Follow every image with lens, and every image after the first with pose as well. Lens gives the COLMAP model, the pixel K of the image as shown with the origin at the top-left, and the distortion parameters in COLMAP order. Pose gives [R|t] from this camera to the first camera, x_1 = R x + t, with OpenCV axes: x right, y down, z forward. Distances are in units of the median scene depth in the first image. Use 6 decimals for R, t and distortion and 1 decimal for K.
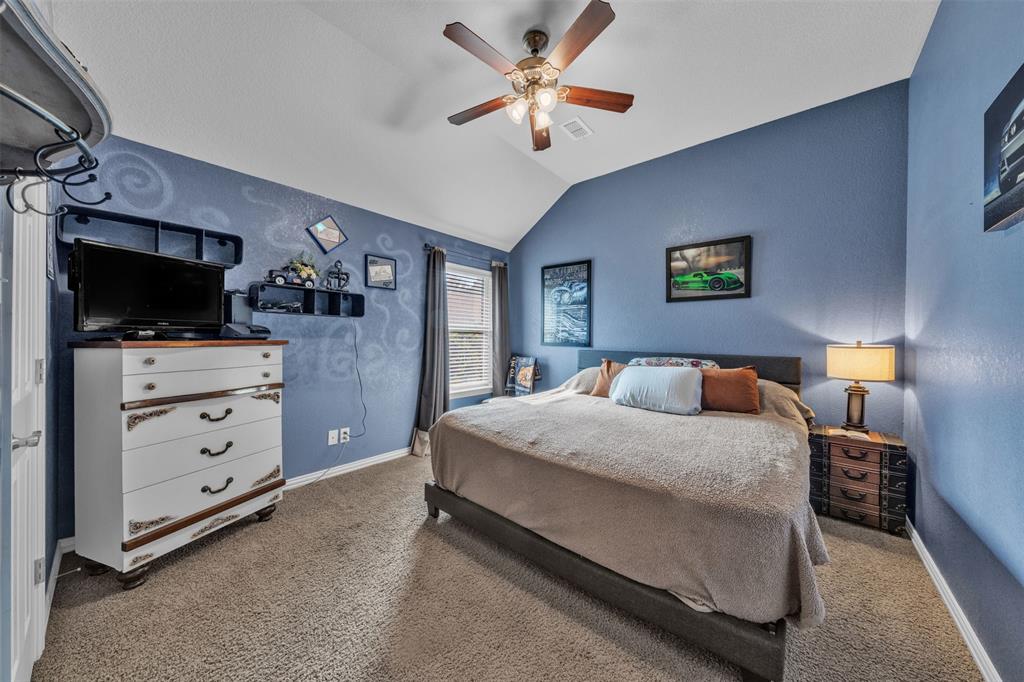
lens RADIAL K [[349.3, 0, 513.3], [0, 349.3, 328.0], [0, 0, 1]] dist [-0.000100, -0.000048]
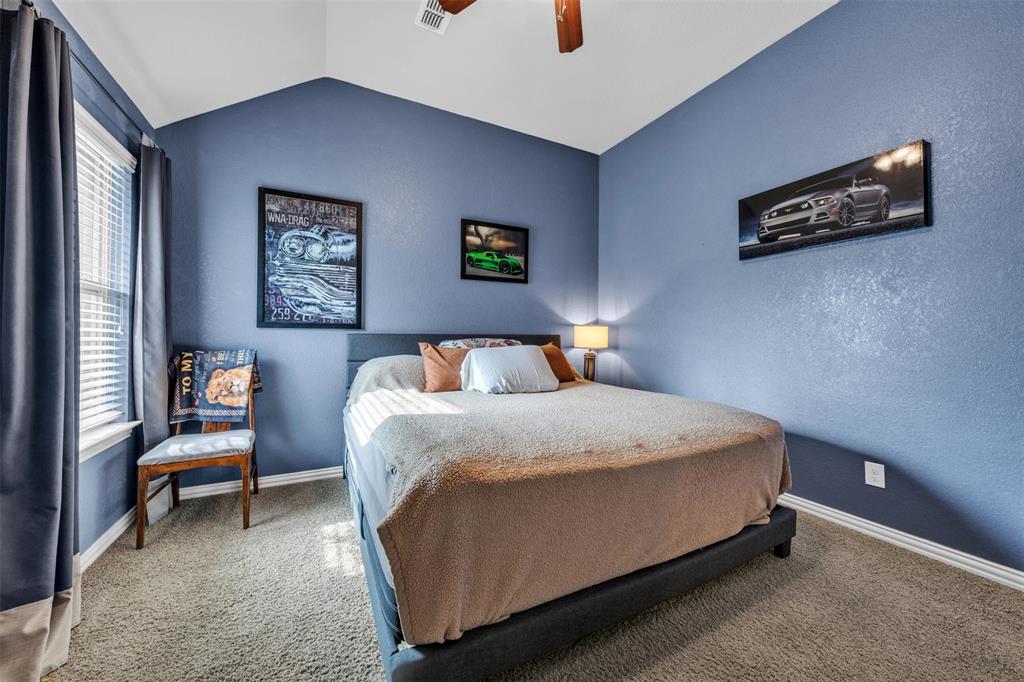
lens RADIAL K [[371.9, 0, 511.5], [0, 371.9, 327.4], [0, 0, 1]] dist [0.000948, 0.000006]
pose [[0.378541, 0.011798, 0.925509, -0.343653], [-0.024266, 0.999702, -0.002819, 0.044739], [-0.925266, -0.021392, 0.378714, 0.442469]]
